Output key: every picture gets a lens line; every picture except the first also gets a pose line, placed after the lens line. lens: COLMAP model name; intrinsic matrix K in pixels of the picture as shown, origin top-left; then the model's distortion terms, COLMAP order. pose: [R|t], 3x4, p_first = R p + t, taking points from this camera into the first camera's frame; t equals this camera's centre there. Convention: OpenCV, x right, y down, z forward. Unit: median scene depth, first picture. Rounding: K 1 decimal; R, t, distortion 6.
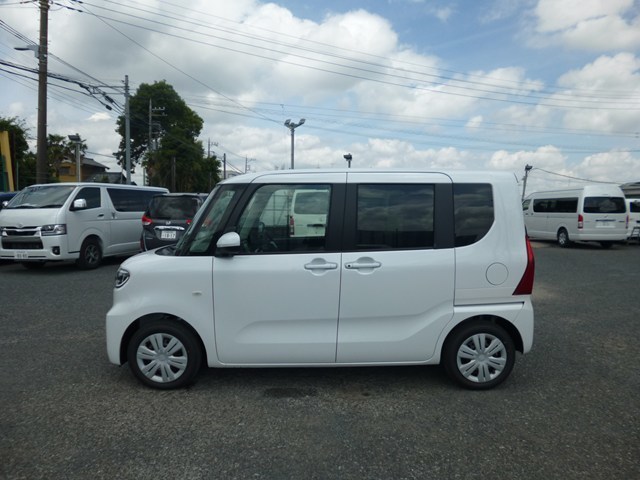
lens RADIAL K [[449.7, 0, 318.7], [0, 449.7, 254.9], [0, 0, 1]] dist [-0.061210, 0.014349]
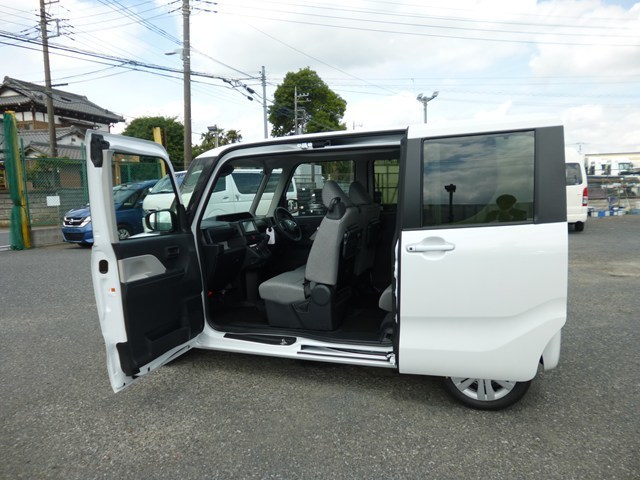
lens RADIAL K [[449.7, 0, 317.8], [0, 449.7, 253.6], [0, 0, 1]] dist [-0.061210, 0.014349]
pose [[0.944877, 0.009193, -0.327295, 0.094653], [0.004407, 0.999158, 0.040785, 0.006082], [0.327395, -0.039979, 0.944042, 0.016209]]
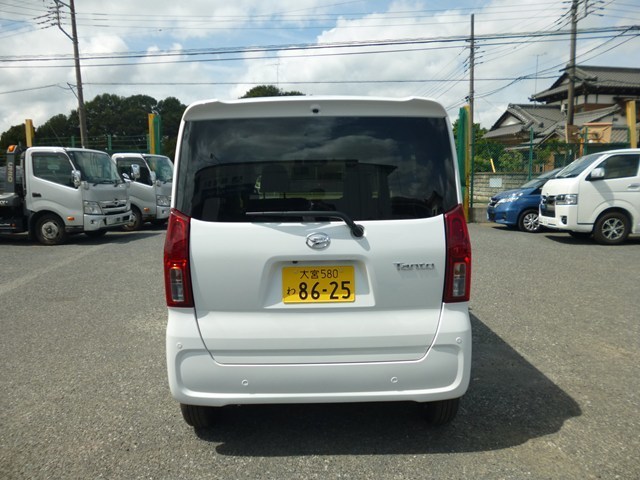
lens RADIAL K [[449.7, 0, 318.8], [0, 449.7, 243.0], [0, 0, 1]] dist [-0.061210, 0.014349]
pose [[0.044209, 0.118496, -0.991970, 0.353727], [-0.086323, 0.989680, 0.114375, -0.022976], [0.995286, 0.080573, 0.053982, 0.356336]]
